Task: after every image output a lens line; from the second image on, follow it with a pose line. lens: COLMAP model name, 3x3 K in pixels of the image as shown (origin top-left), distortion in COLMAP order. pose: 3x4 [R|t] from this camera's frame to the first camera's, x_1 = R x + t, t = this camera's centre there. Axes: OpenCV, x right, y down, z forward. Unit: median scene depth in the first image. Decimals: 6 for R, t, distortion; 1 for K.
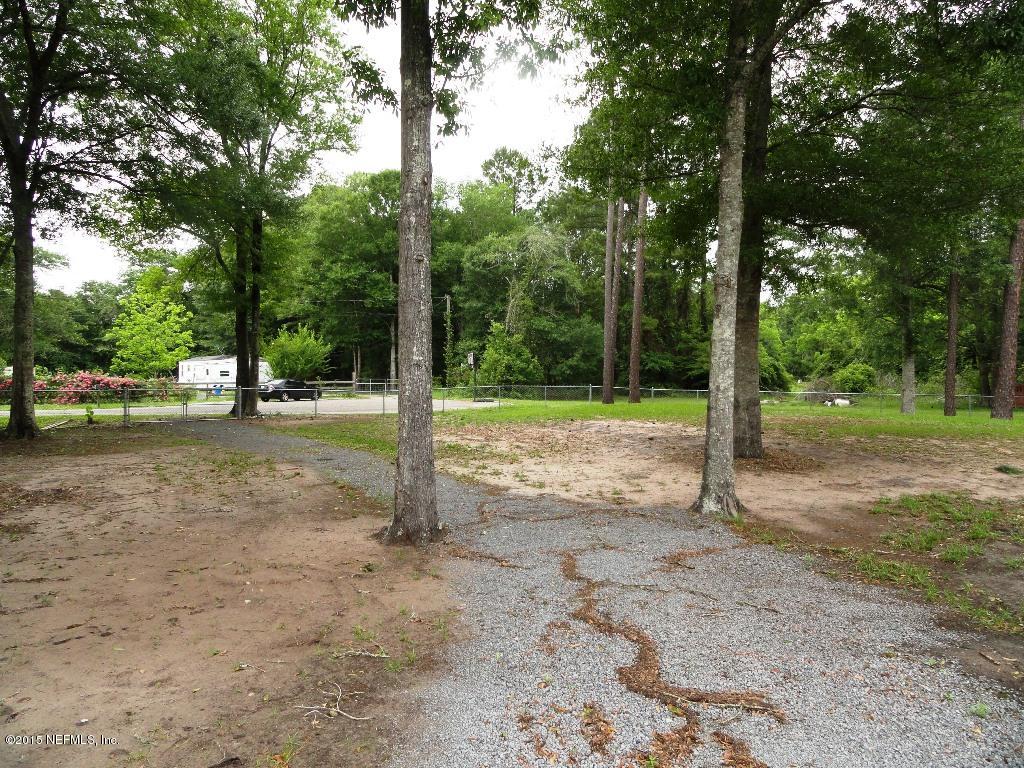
lens RADIAL K [[712.6, 0, 509.9], [0, 712.6, 376.9], [0, 0, 1]] dist [-0.001736, 0.002947]
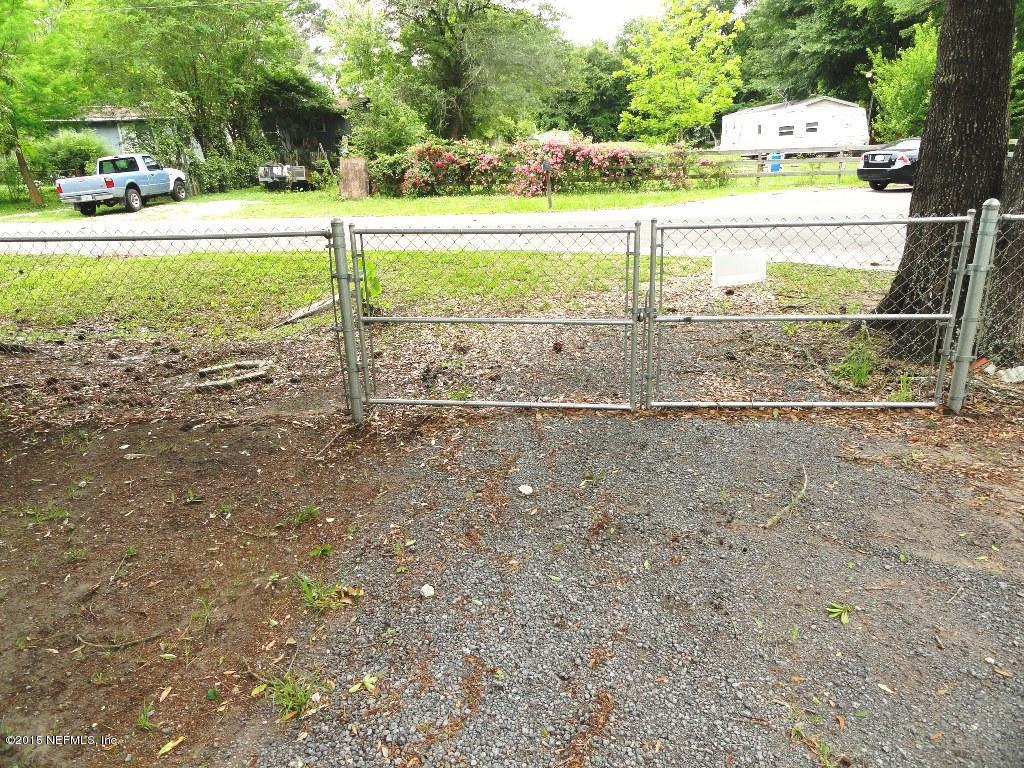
lens RADIAL K [[712.6, 0, 511.1], [0, 712.6, 384.9], [0, 0, 1]] dist [-0.001736, 0.002947]
pose [[0.750859, 0.186316, -0.633638, -0.406494], [0.031616, 0.948146, 0.316260, 0.001714], [0.659705, -0.257500, 0.706033, 0.949544]]
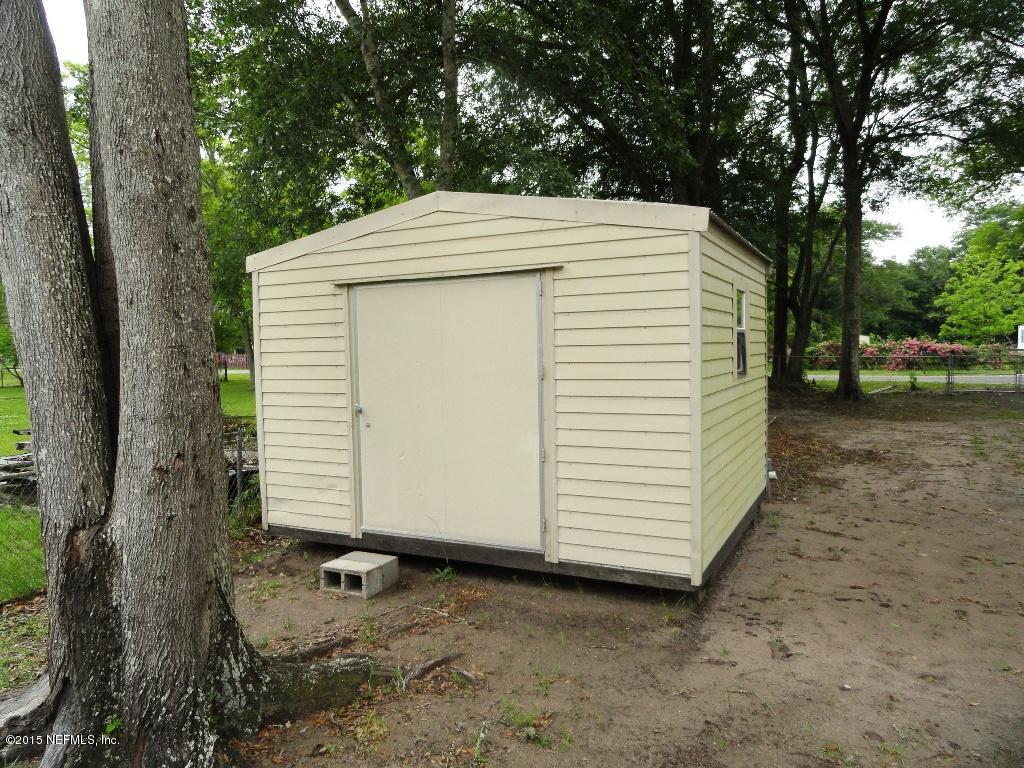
lens RADIAL K [[712.6, 0, 515.0], [0, 712.6, 391.9], [0, 0, 1]] dist [-0.001736, 0.002947]
pose [[0.496428, 0.046576, -0.866828, 0.000947], [0.011124, 0.998136, 0.060003, 0.002186], [0.868007, -0.039430, 0.494984, 0.020898]]
